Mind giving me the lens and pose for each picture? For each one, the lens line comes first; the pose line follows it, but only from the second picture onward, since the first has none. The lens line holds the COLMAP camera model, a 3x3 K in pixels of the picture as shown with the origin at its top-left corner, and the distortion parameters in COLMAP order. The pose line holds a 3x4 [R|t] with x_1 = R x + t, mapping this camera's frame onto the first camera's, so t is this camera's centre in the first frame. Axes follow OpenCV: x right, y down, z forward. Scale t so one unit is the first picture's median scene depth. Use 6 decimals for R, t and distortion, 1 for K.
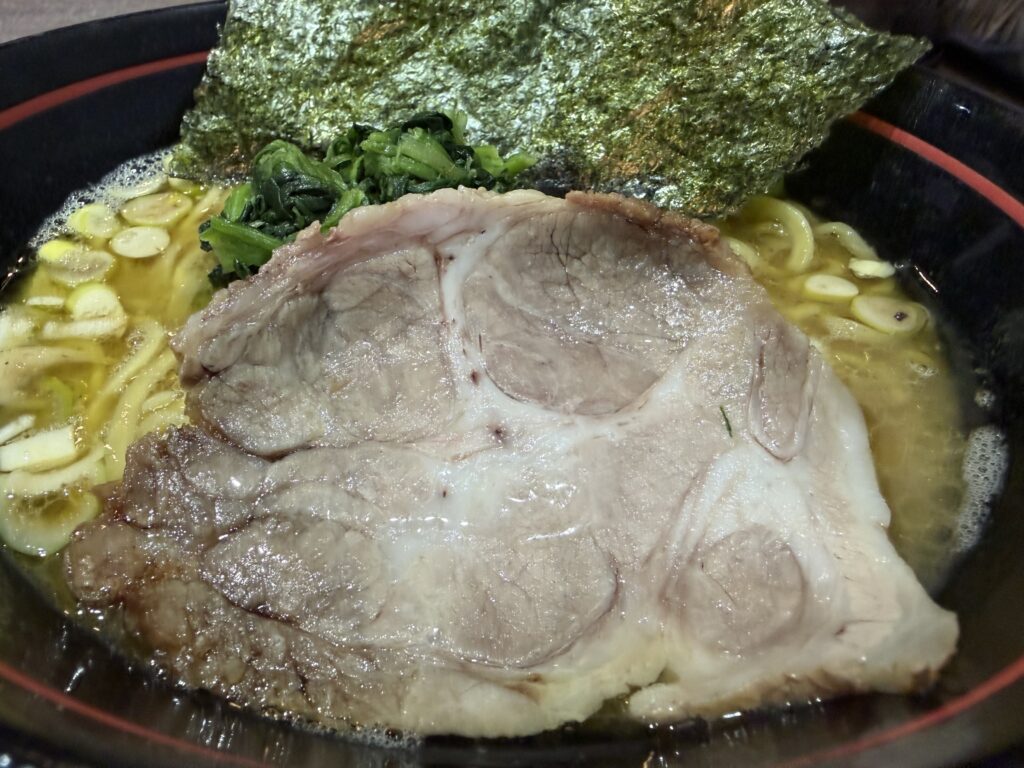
lens RADIAL K [[740.9, 0, 450.9], [0, 740.9, 387.8], [0, 0, 1]] dist [-0.003207, 0.001413]
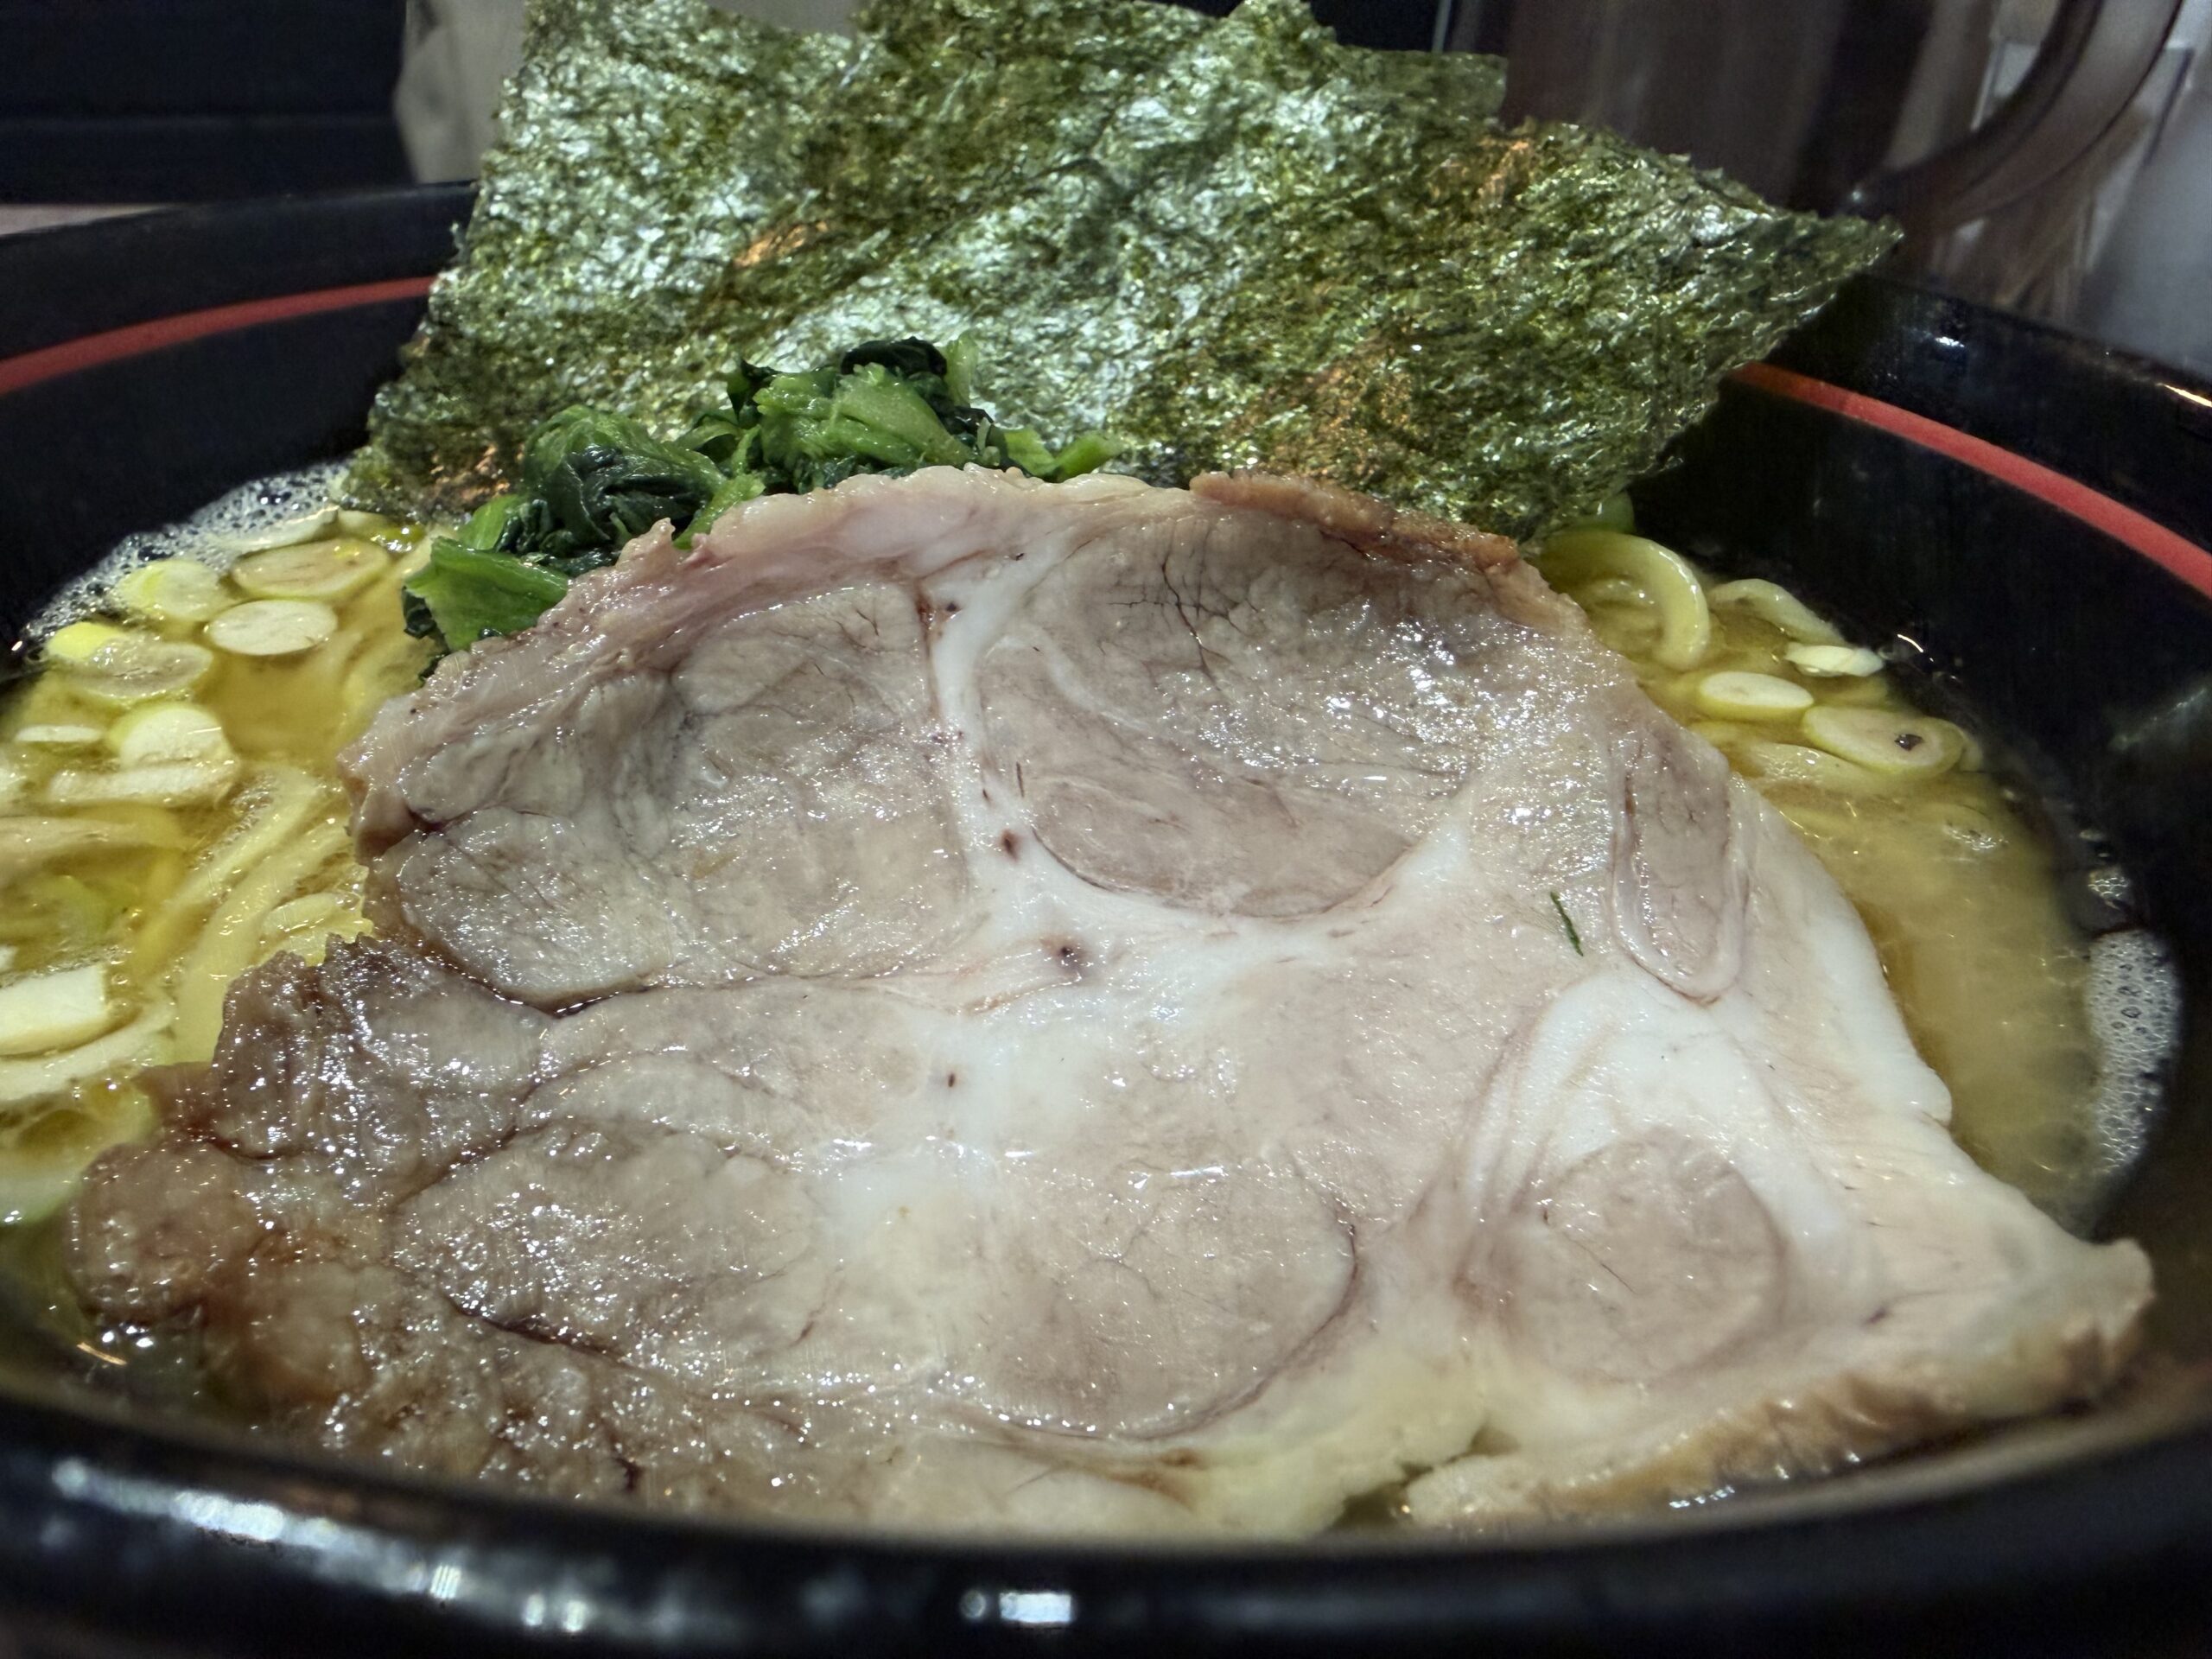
lens RADIAL K [[1603.1, 0, 976.3], [0, 1603.1, 828.4], [0, 0, 1]] dist [0.000489, -0.008212]
pose [[0.999361, -0.014544, 0.032648, -0.017641], [0.019810, 0.985710, -0.167284, 0.119551], [-0.029749, 0.167823, 0.985368, 0.026139]]
